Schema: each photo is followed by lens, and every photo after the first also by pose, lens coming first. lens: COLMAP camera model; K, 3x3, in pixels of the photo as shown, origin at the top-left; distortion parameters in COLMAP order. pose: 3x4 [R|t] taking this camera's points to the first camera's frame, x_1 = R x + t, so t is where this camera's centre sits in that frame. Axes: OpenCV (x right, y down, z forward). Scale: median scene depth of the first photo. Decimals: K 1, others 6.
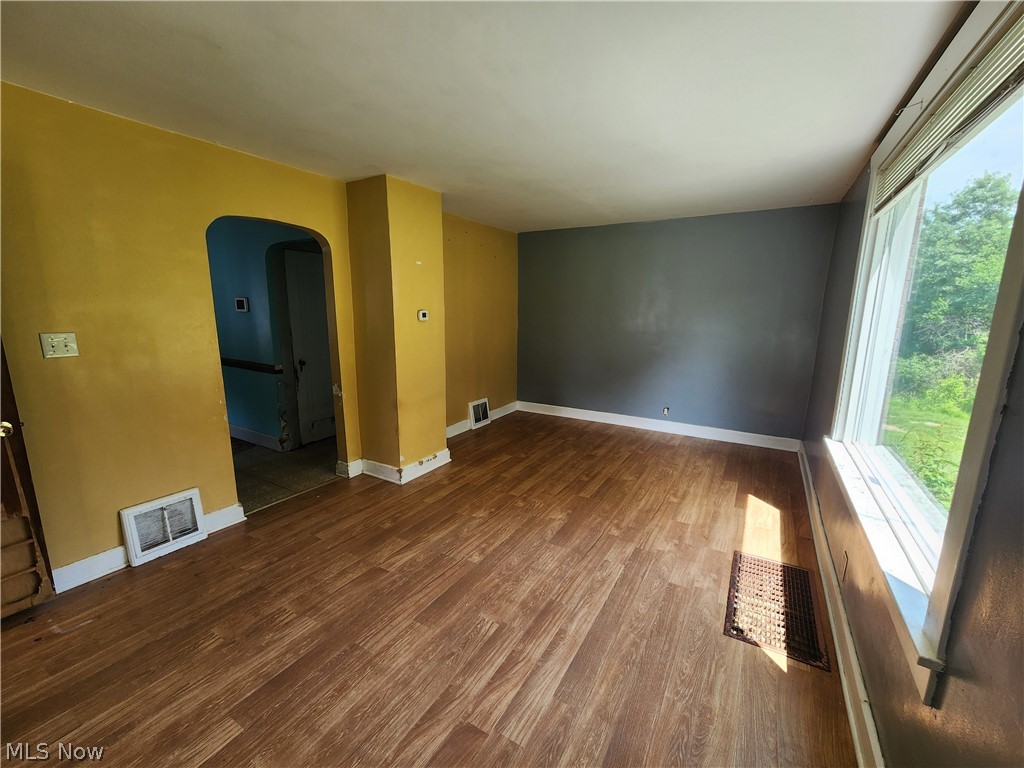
lens RADIAL K [[420.3, 0, 516.1], [0, 420.3, 378.1], [0, 0, 1]] dist [0.000969, -0.000375]
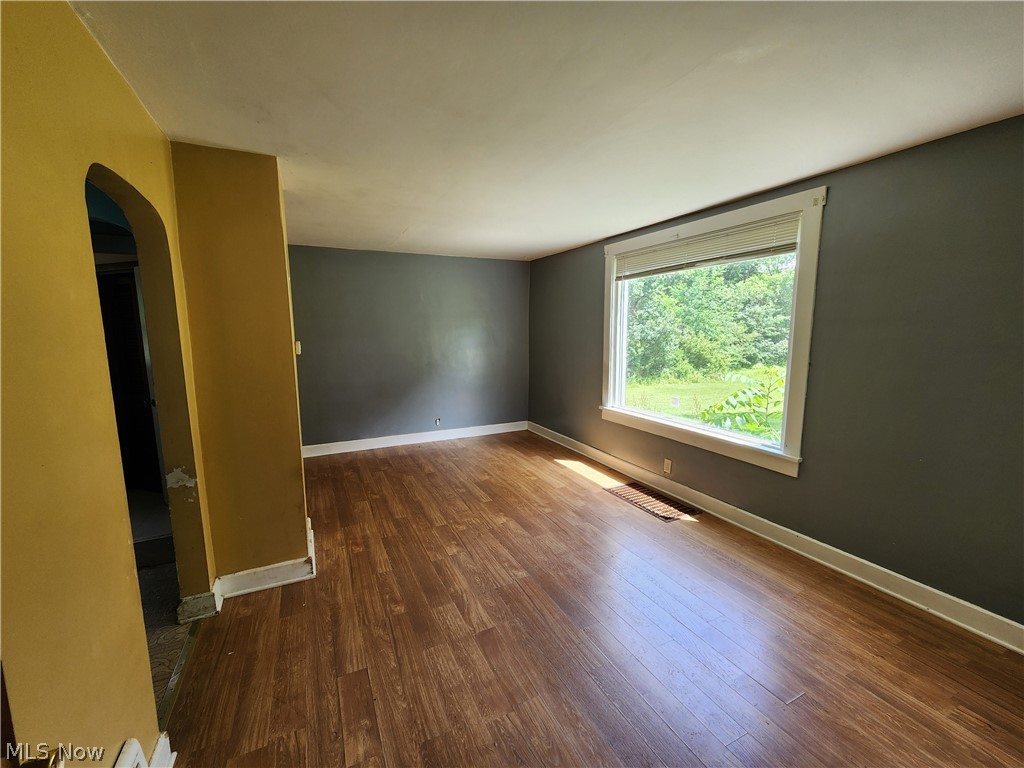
lens RADIAL K [[420.3, 0, 510.3], [0, 420.3, 392.0], [0, 0, 1]] dist [0.000969, -0.000375]
pose [[0.560301, -0.137613, 0.816777, -0.636315], [0.153645, 0.986256, 0.060768, -0.055694], [-0.813914, 0.091445, 0.573744, 0.277777]]
